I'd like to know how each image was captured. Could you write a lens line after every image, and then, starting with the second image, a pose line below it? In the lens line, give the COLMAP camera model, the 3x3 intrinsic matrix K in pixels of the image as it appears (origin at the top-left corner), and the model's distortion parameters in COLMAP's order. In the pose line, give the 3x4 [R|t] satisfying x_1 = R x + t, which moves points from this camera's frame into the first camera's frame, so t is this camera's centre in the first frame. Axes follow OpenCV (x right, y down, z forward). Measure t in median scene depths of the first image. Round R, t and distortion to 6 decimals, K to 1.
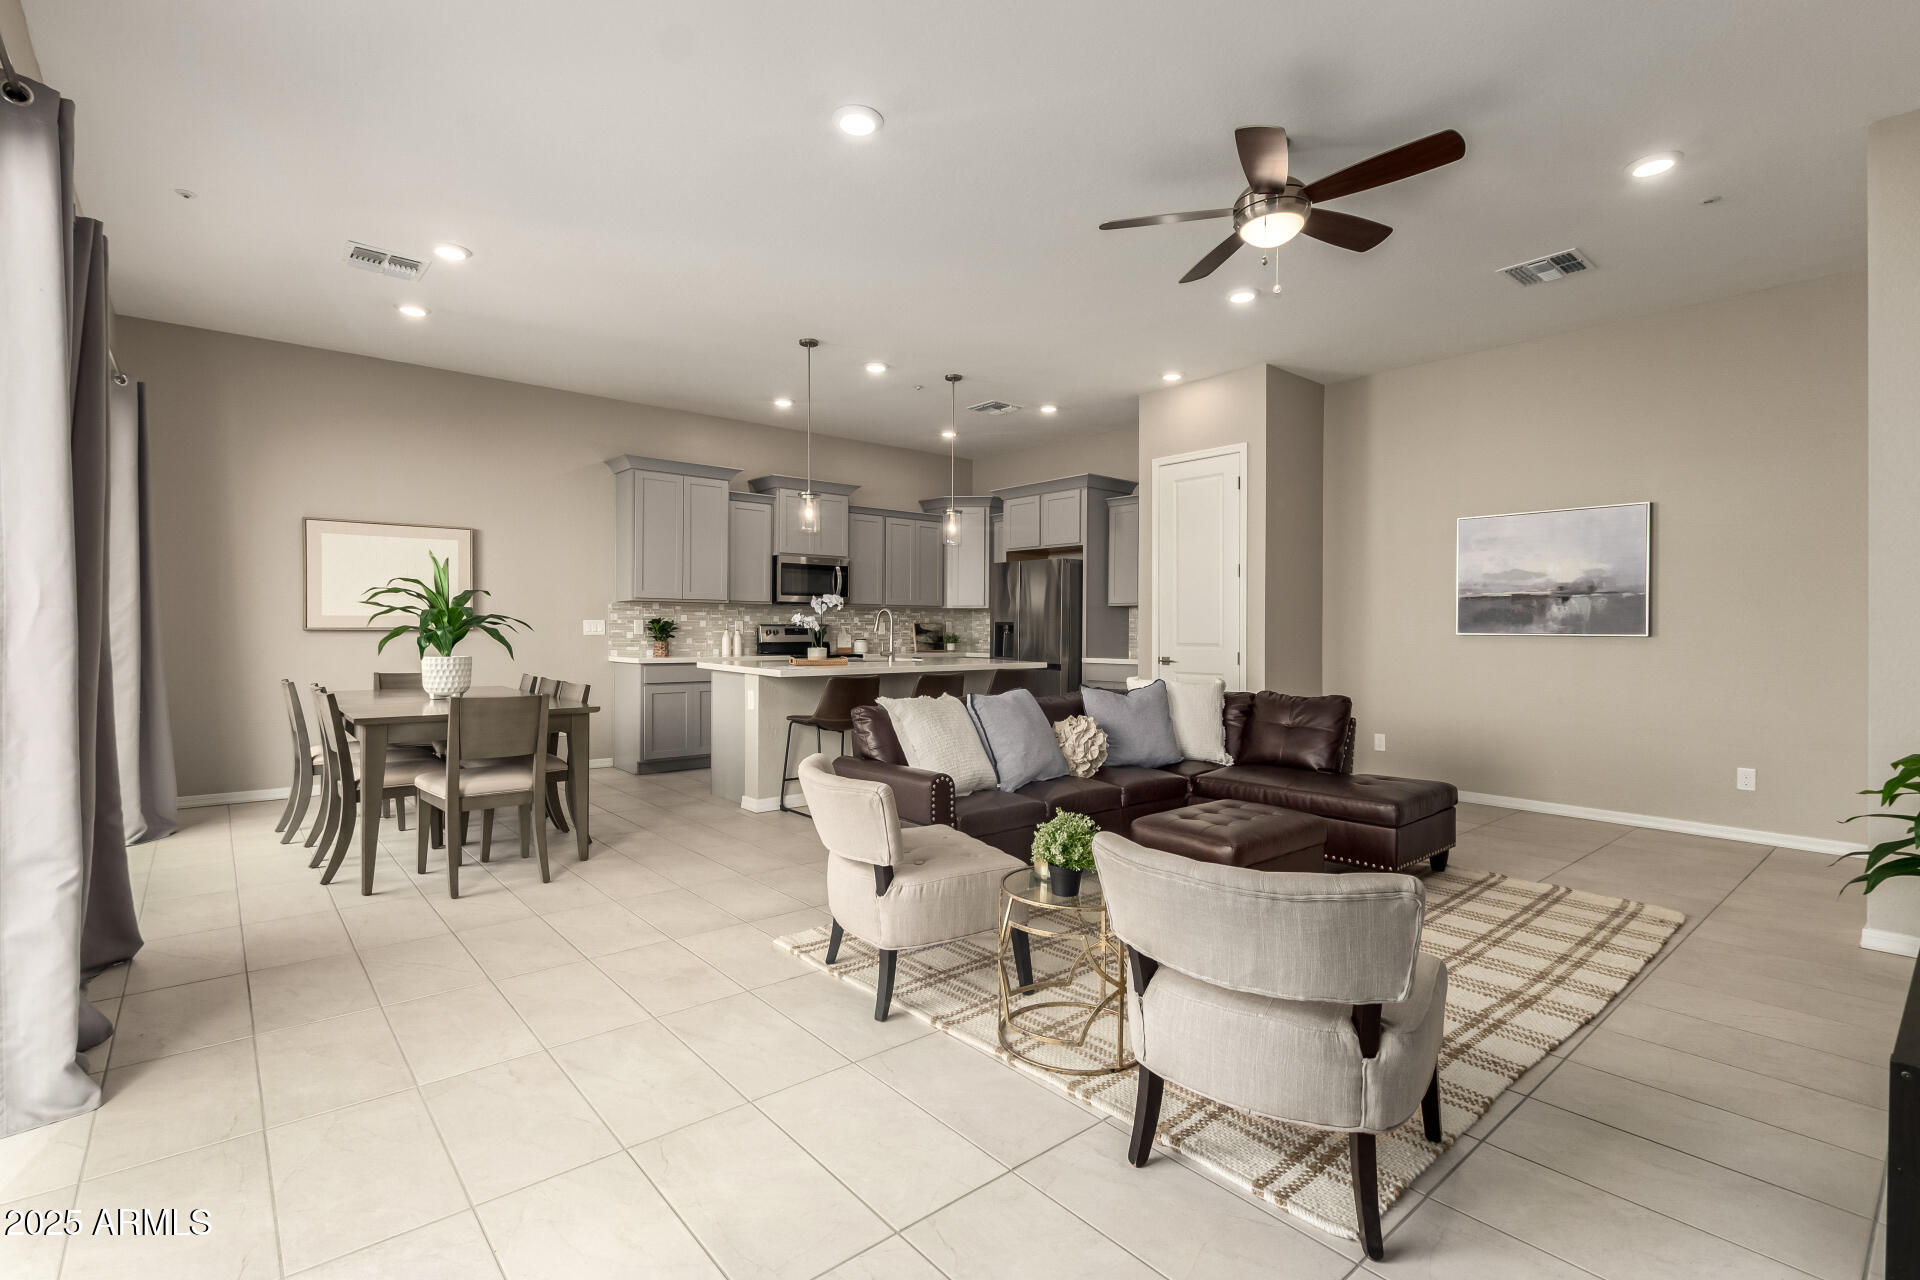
lens RADIAL K [[878.6, 0, 958.9], [0, 878.6, 632.7], [0, 0, 1]] dist [0.004611, 0.000620]
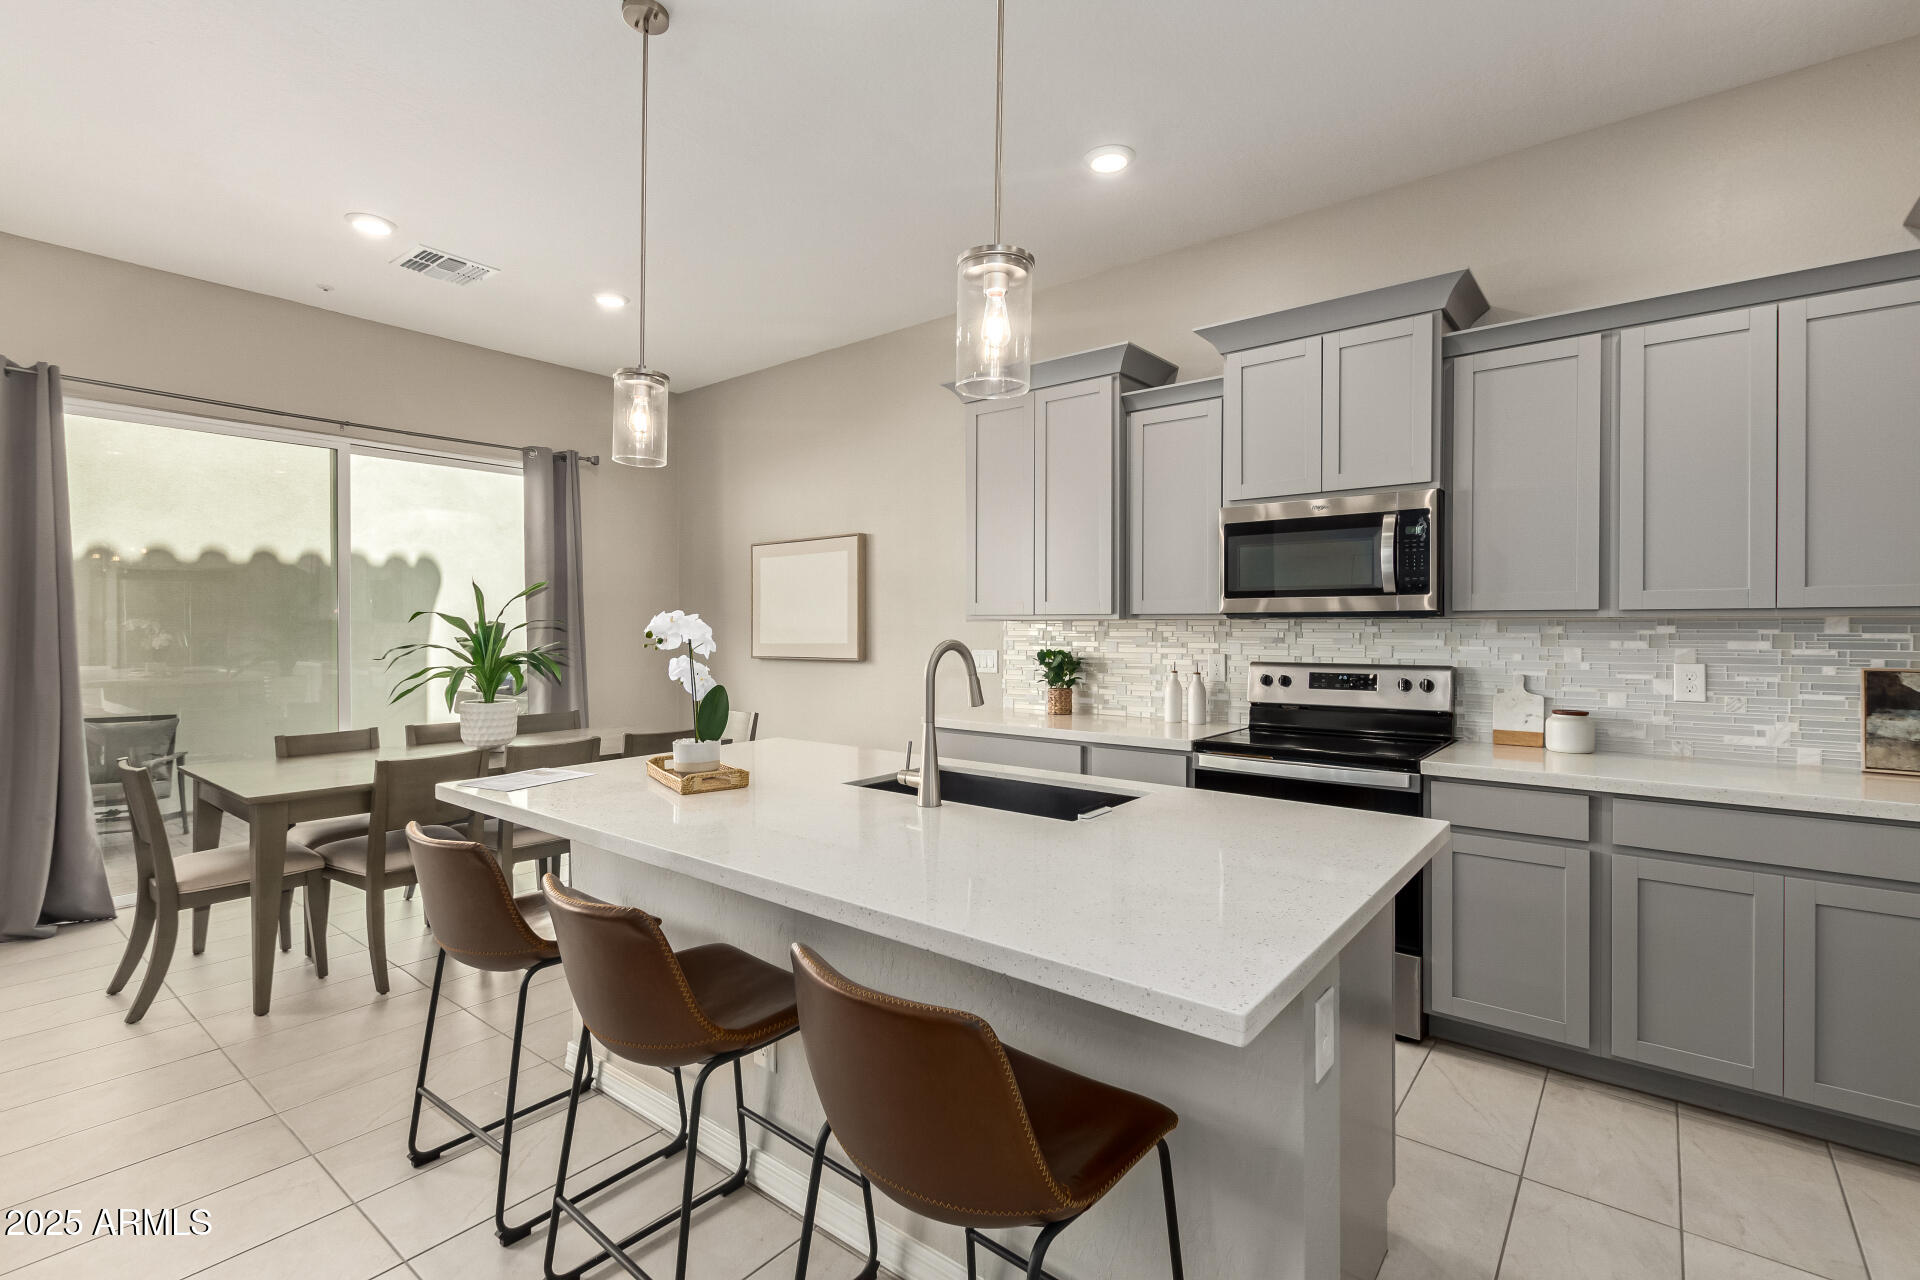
lens RADIAL K [[878.6, 0, 959.1], [0, 878.6, 635.6], [0, 0, 1]] dist [0.004611, 0.000620]
pose [[0.188288, 0.001793, -0.982112, 0.194114], [-0.006759, 0.999977, 0.000530, -0.022120], [0.982091, 0.006538, 0.188296, 0.751183]]
